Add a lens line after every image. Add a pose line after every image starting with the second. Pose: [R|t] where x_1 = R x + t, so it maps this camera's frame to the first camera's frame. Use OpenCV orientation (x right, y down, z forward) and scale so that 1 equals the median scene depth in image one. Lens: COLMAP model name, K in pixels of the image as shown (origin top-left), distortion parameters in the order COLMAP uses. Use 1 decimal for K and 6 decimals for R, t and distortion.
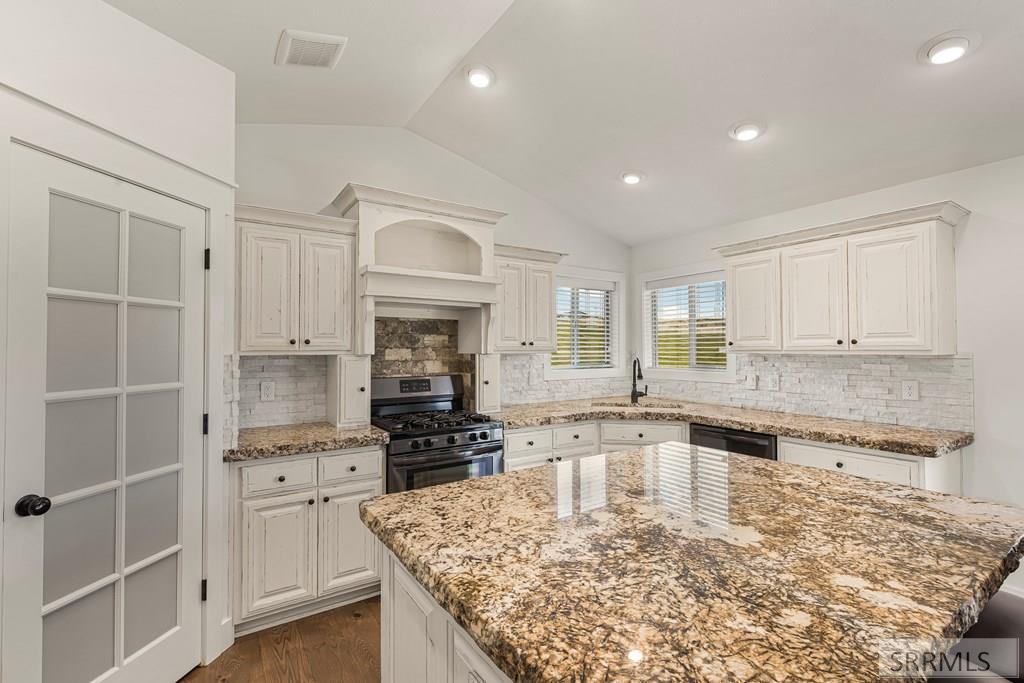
lens RADIAL K [[457.5, 0, 512.0], [0, 457.5, 341.5], [0, 0, 1]] dist [0.002721, -0.000144]
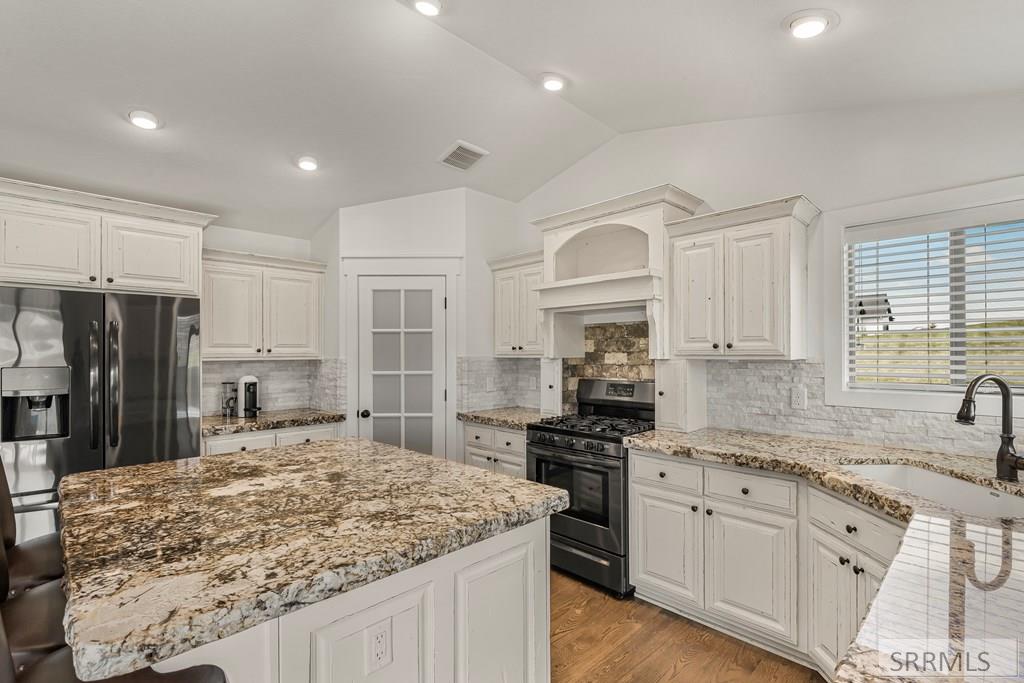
lens RADIAL K [[467.2, 0, 515.2], [0, 467.2, 351.7], [0, 0, 1]] dist [-0.001391, -0.000231]
pose [[0.185229, -0.001637, -0.982694, 1.422521], [0.018668, 0.999824, 0.001854, 0.012966], [0.982518, -0.018689, 0.185227, 1.121152]]
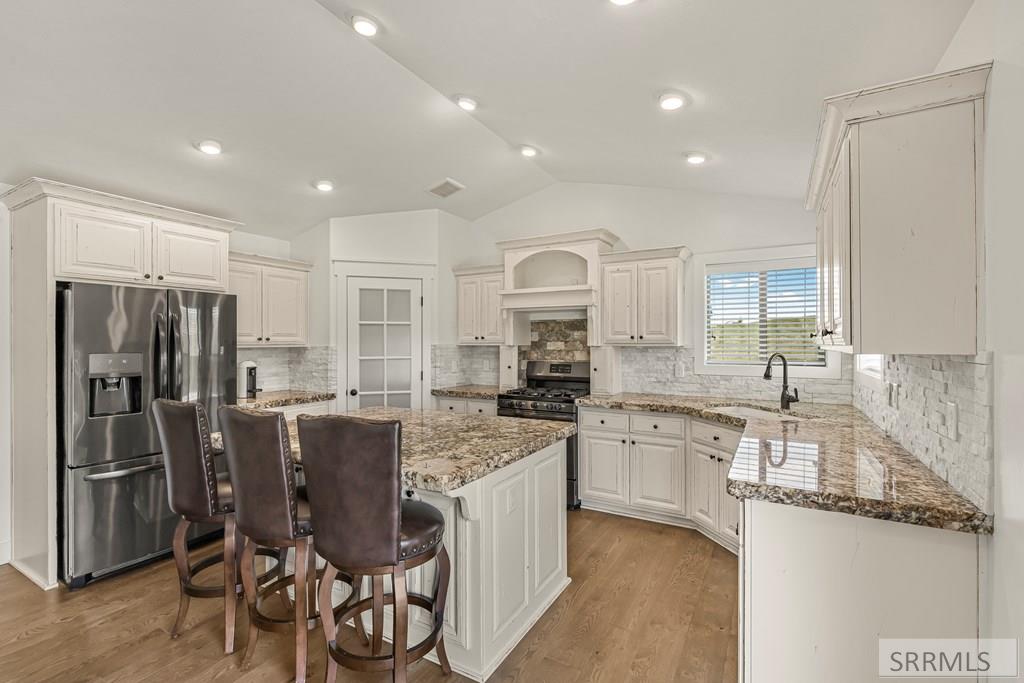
lens RADIAL K [[457.5, 0, 512.0], [0, 457.5, 341.5], [0, 0, 1]] dist [0.002721, -0.000144]
pose [[0.440853, 0.000609, -0.897579, 1.832490], [0.014910, 0.999857, 0.008002, 0.003100], [0.897456, -0.016911, 0.440781, 0.499552]]
